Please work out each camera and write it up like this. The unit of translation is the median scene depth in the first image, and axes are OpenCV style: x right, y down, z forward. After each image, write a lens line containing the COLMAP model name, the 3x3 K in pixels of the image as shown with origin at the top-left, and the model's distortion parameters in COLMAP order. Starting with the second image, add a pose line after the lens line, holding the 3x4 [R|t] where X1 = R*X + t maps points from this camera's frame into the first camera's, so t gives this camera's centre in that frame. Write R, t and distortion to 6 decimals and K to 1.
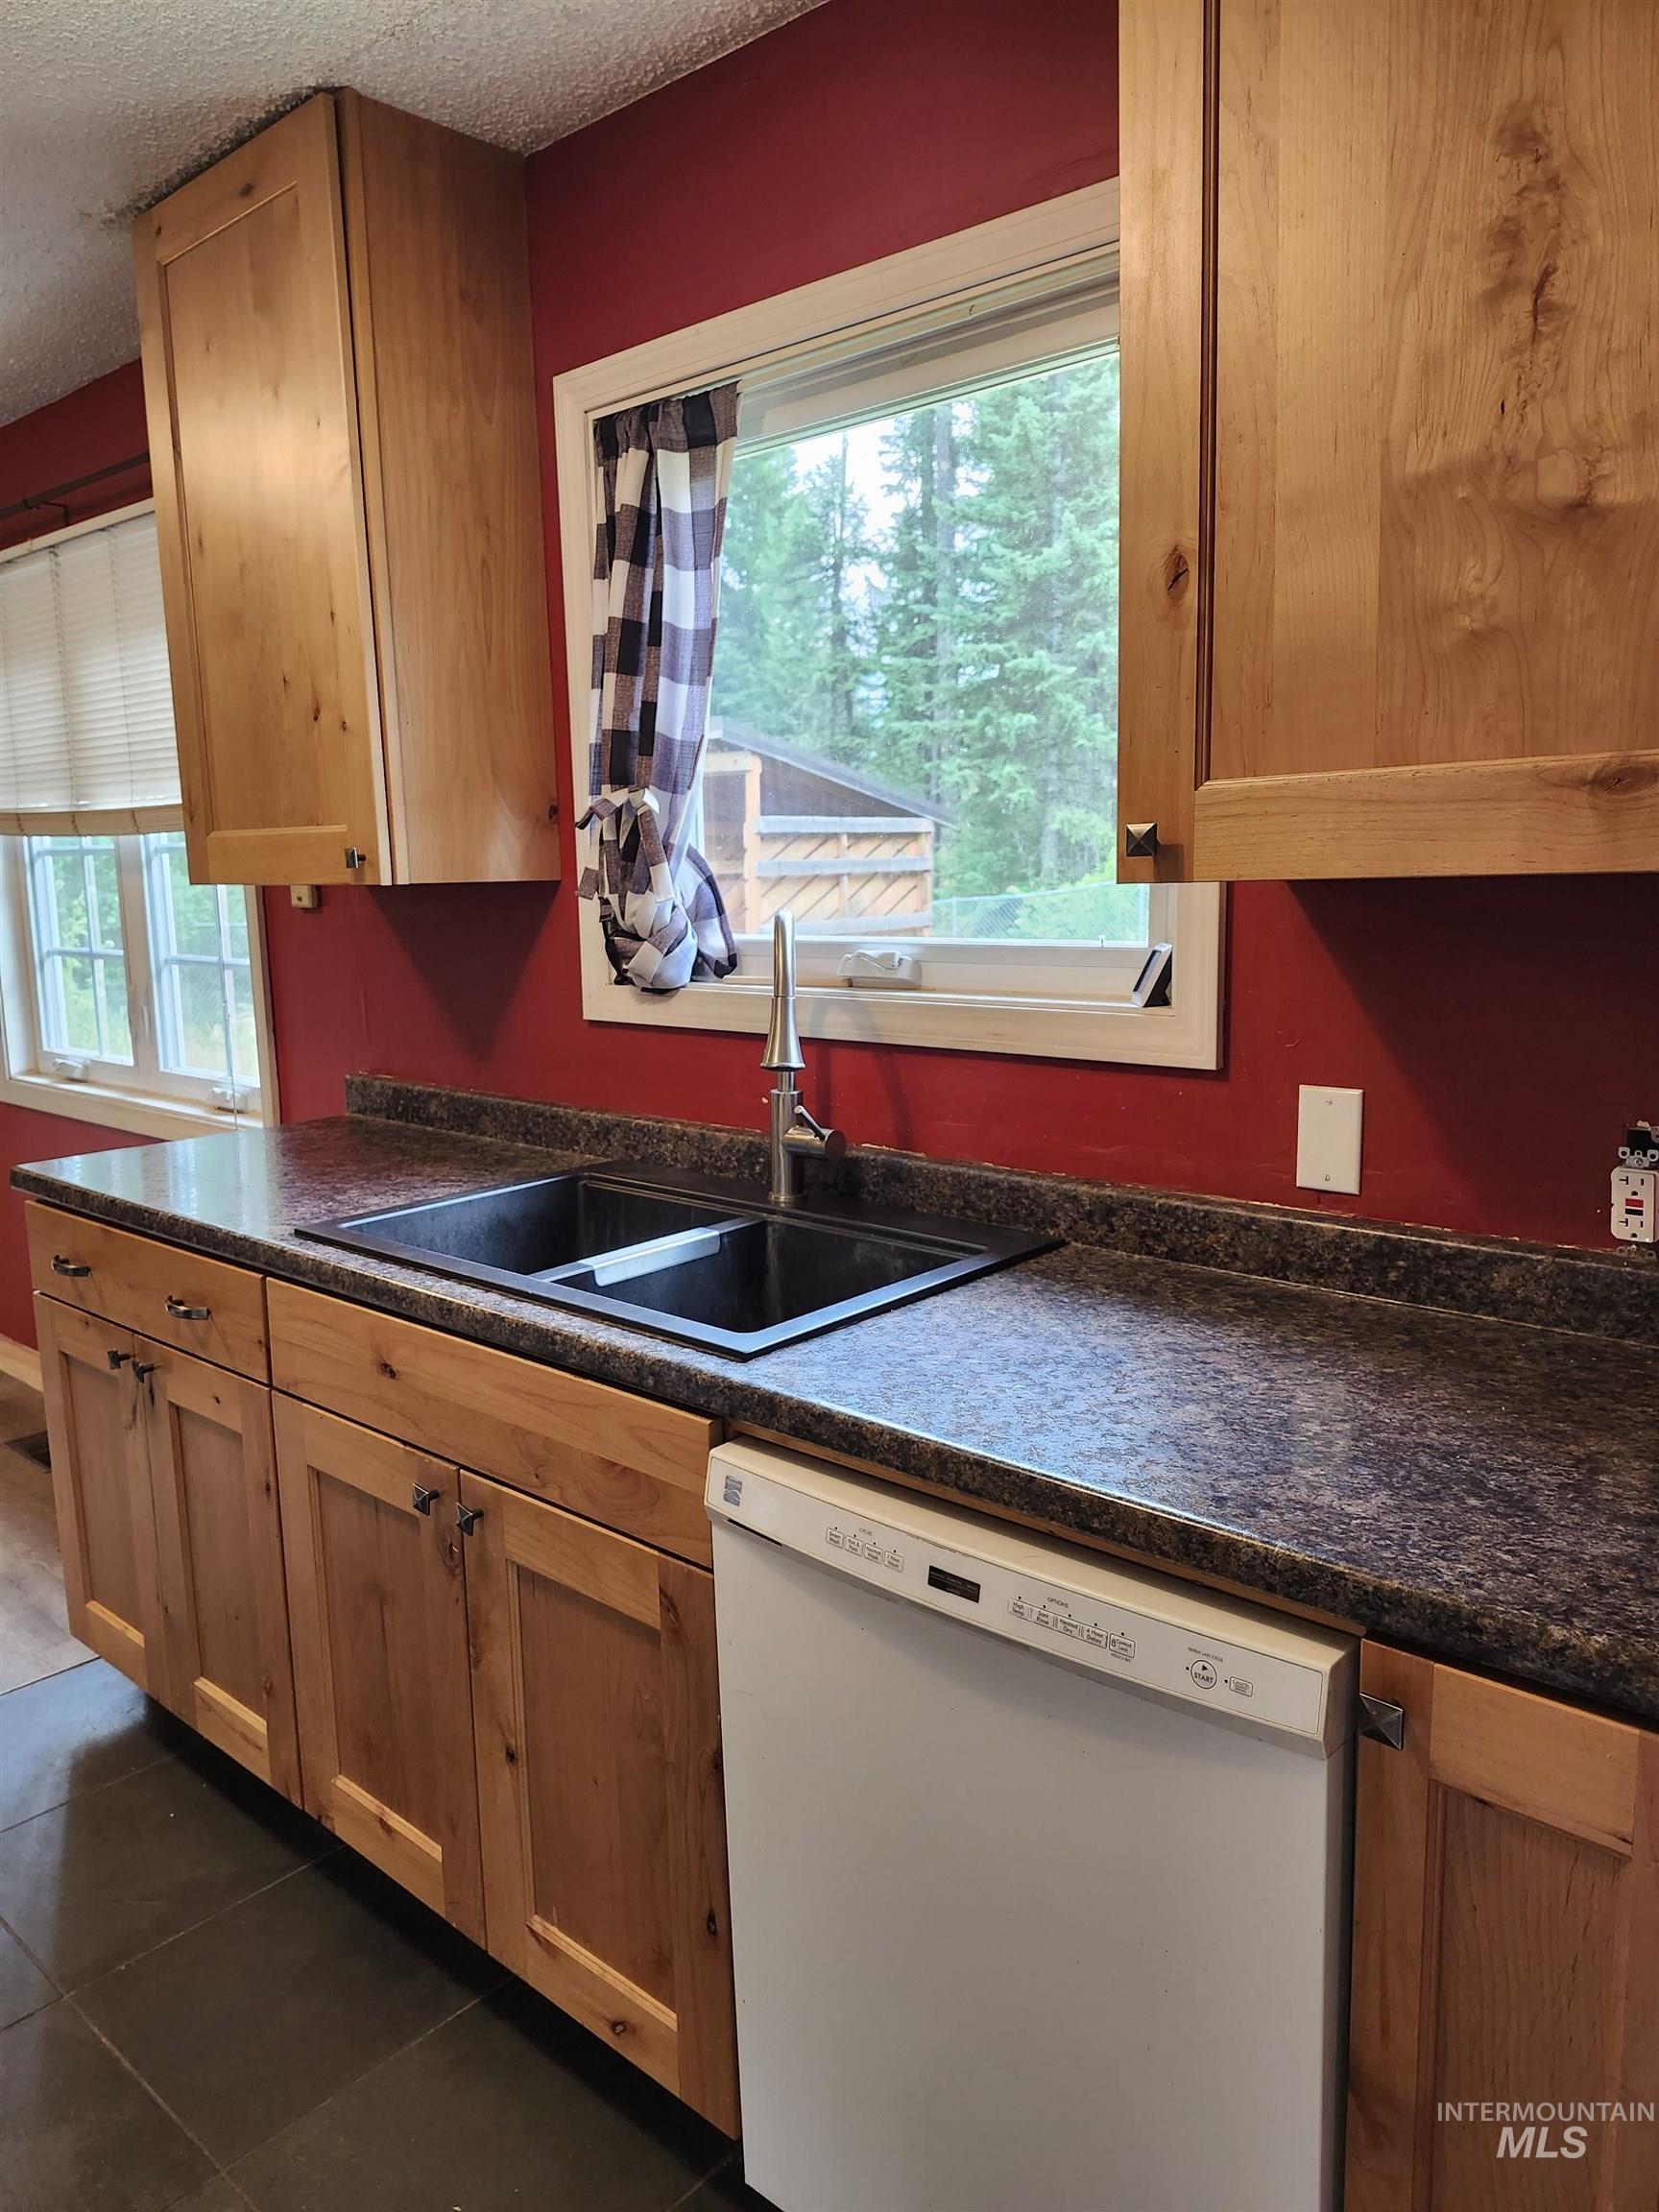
lens RADIAL K [[1519.0, 0, 829.5], [0, 1519.0, 1106.0], [0, 0, 1]] dist [0.092826, -0.107632]
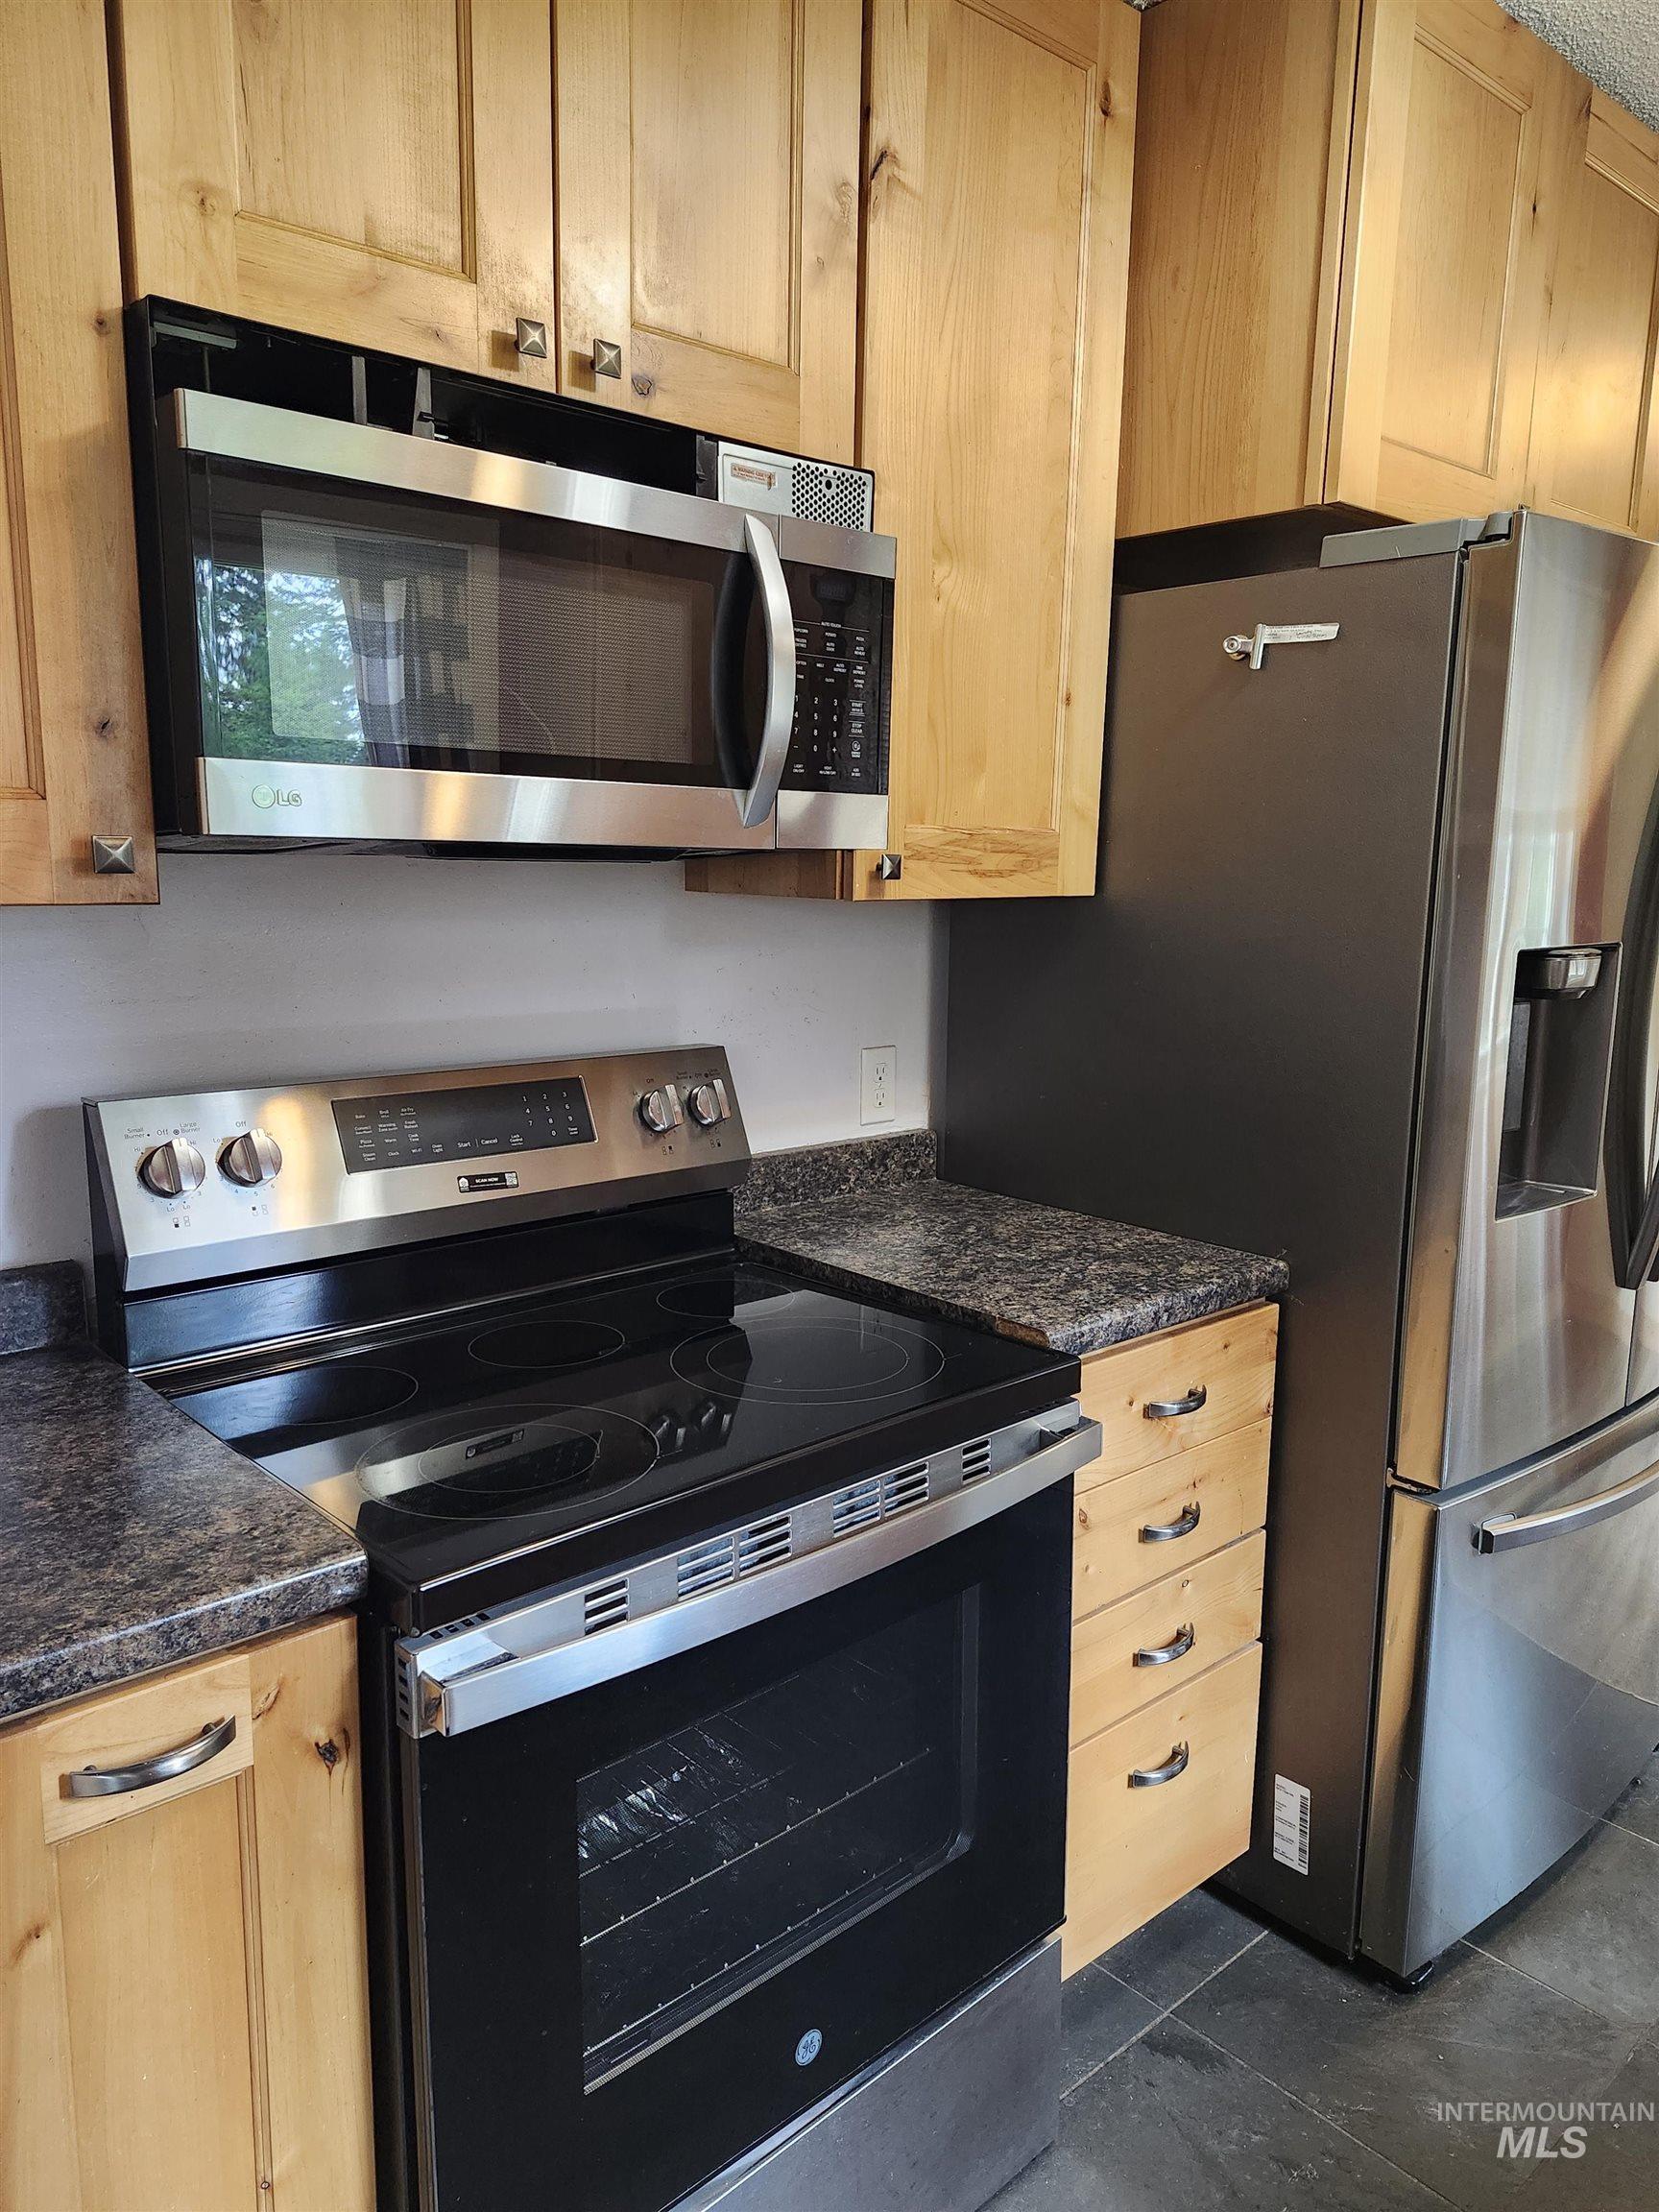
lens RADIAL K [[1500.3, 0, 838.9], [0, 1500.3, 1093.8], [0, 0, 1]] dist [0.095224, -0.098737]
pose [[0.118895, -0.134770, 0.983718, -0.990236], [0.147068, 0.982207, 0.116788, -0.125201], [-0.981955, 0.130788, 0.136599, 0.835031]]
